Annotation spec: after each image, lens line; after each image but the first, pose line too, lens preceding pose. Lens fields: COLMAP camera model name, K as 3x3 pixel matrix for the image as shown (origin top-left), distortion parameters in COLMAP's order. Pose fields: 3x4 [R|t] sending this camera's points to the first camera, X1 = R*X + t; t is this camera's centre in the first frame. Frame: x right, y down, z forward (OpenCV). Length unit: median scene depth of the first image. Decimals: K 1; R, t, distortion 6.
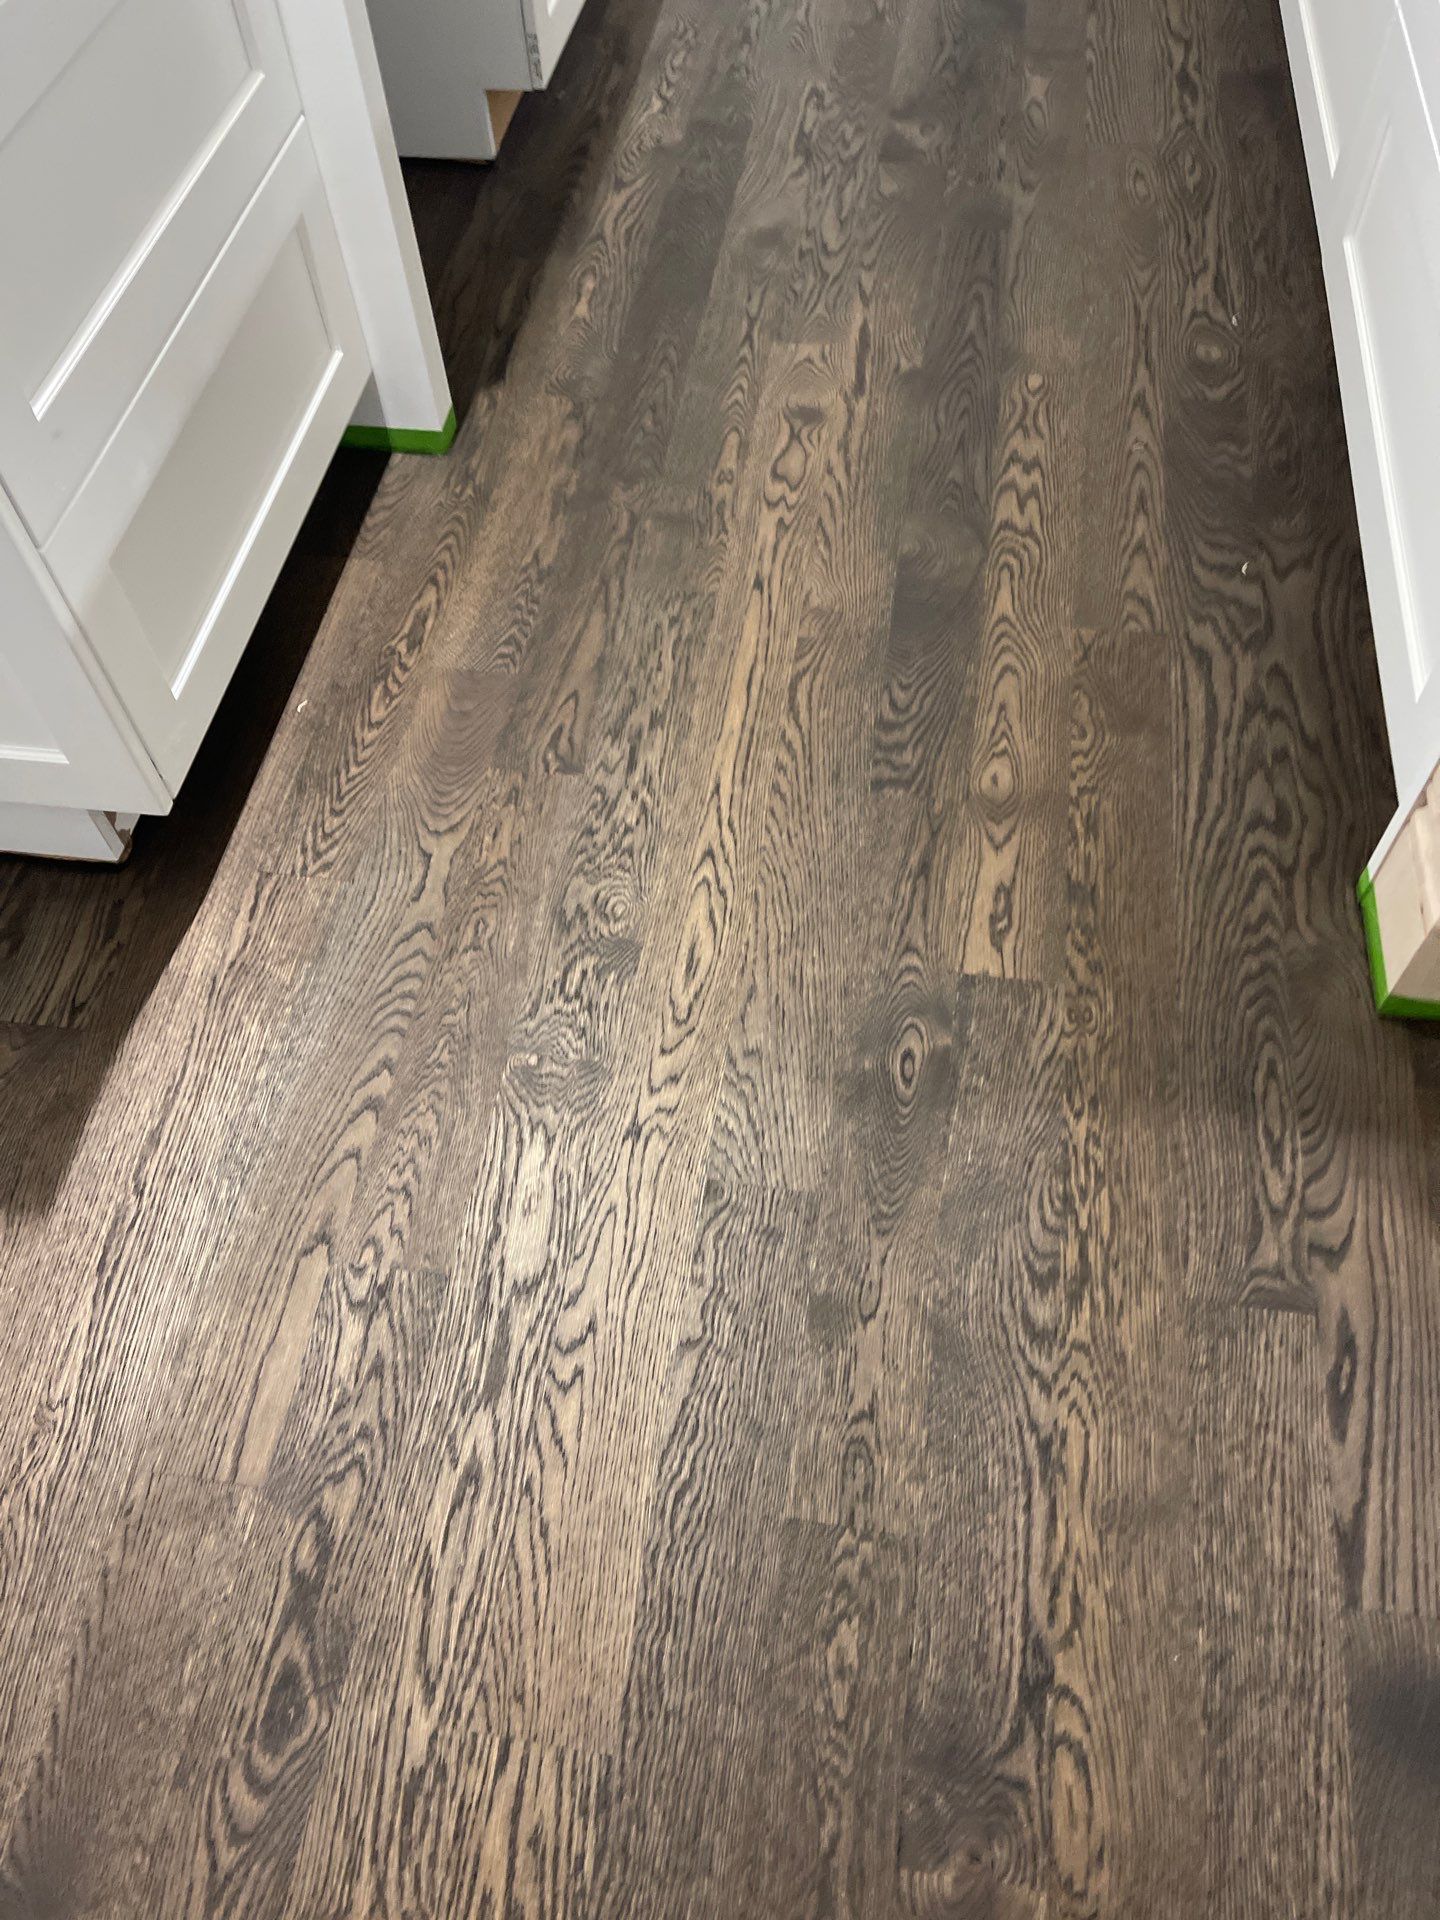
lens RADIAL K [[1453.1, 0, 720.0], [0, 1453.1, 960.0], [0, 0, 1]] dist [0.004693, -0.000051]
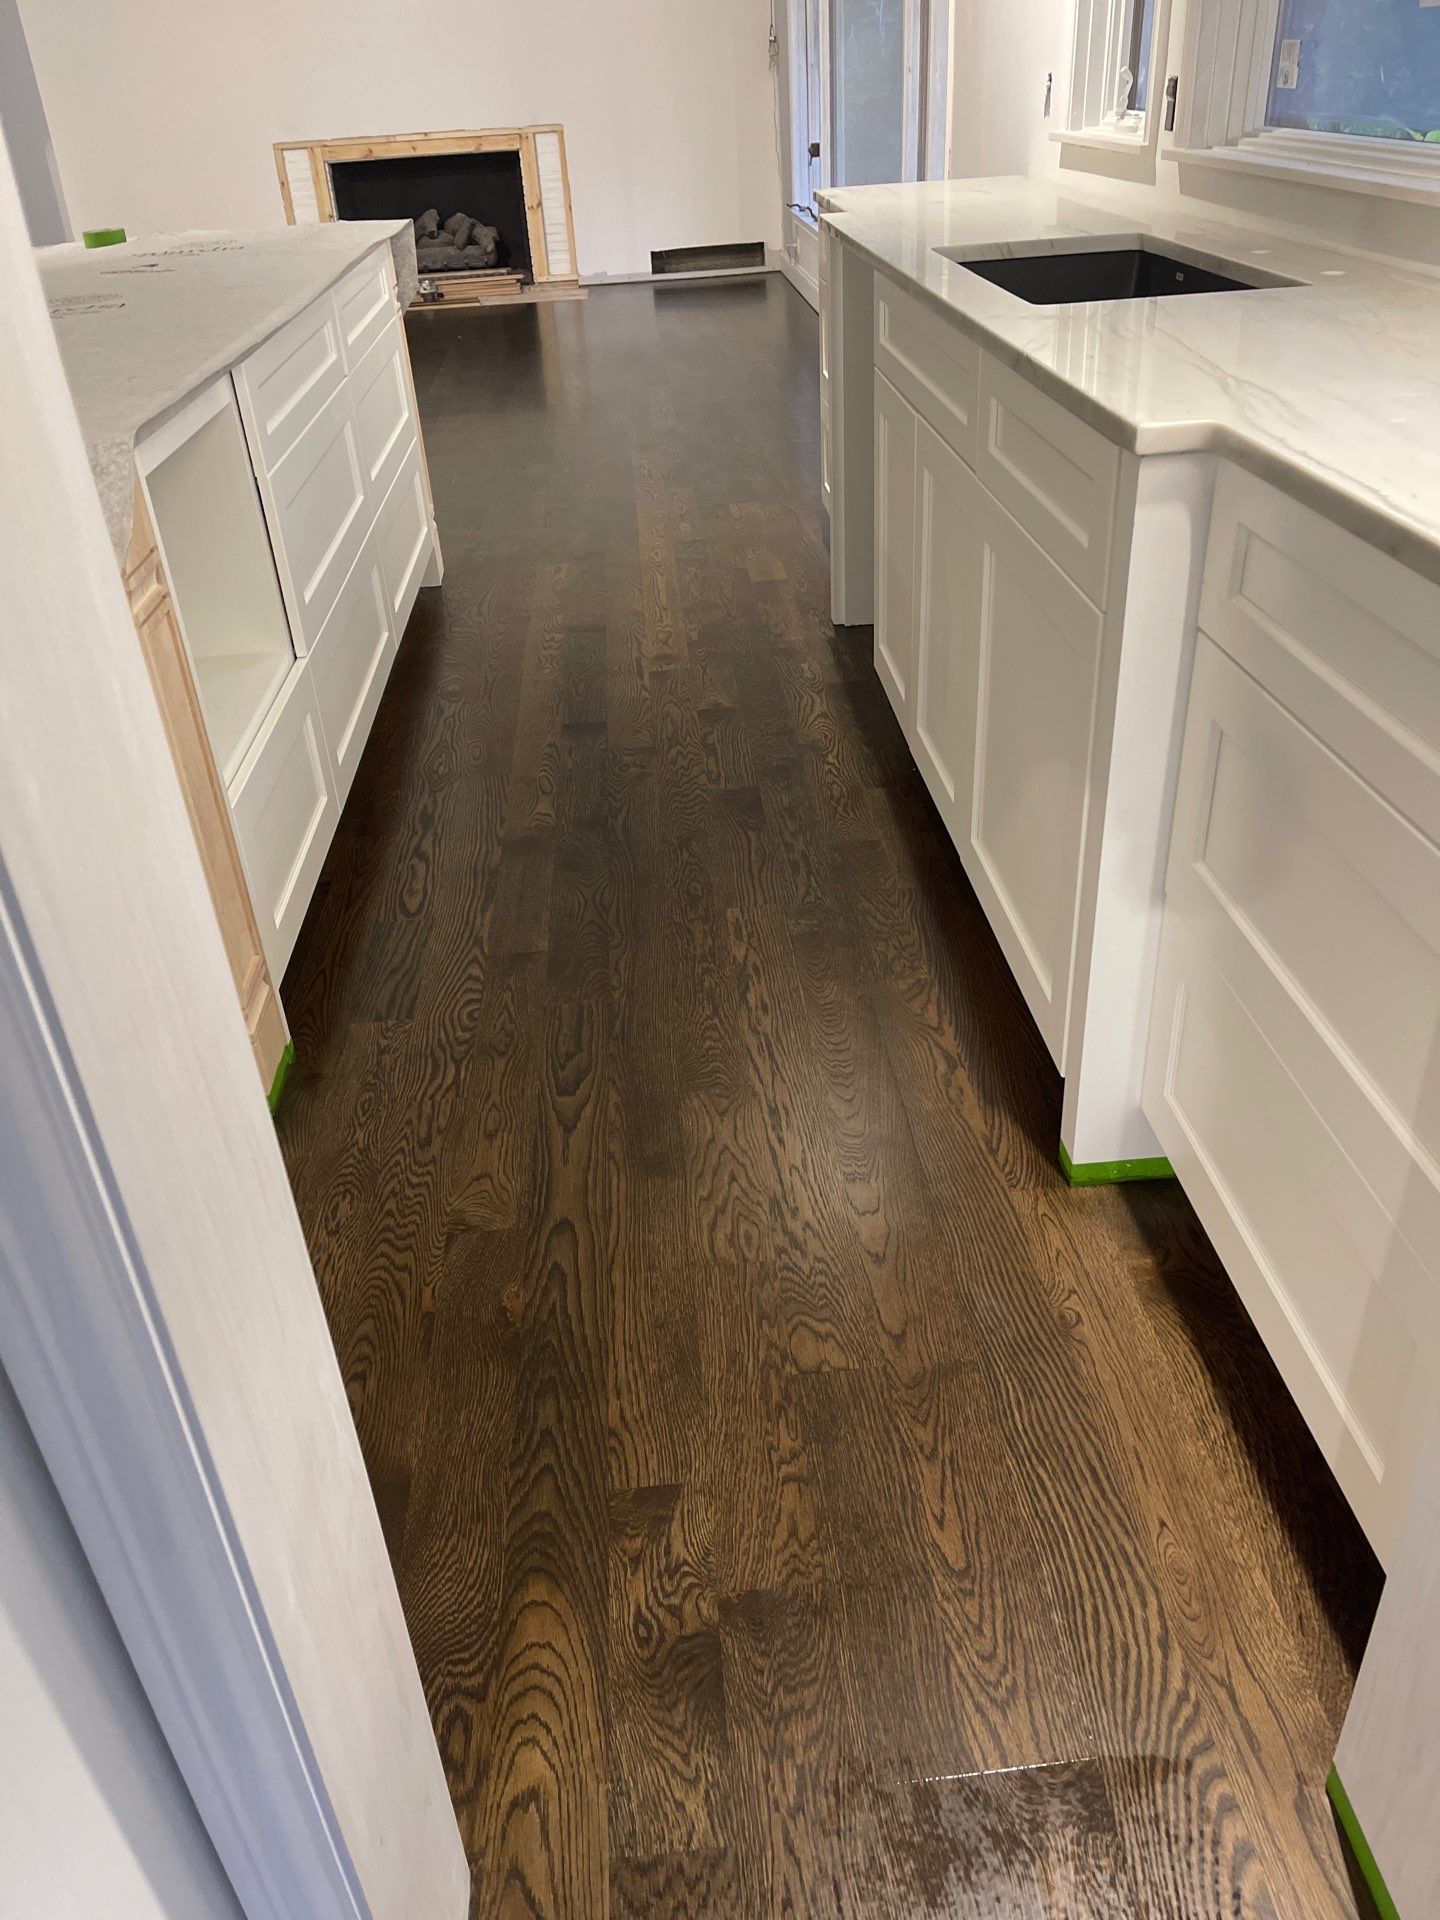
lens RADIAL K [[1453.1, 0, 720.0], [0, 1453.1, 960.0], [0, 0, 1]] dist [0.004693, -0.000051]
pose [[-0.972303, 0.188727, -0.137877, 0.321982], [-0.131711, 0.044892, 0.990271, -2.233560], [0.193080, 0.981003, -0.018791, 1.418577]]
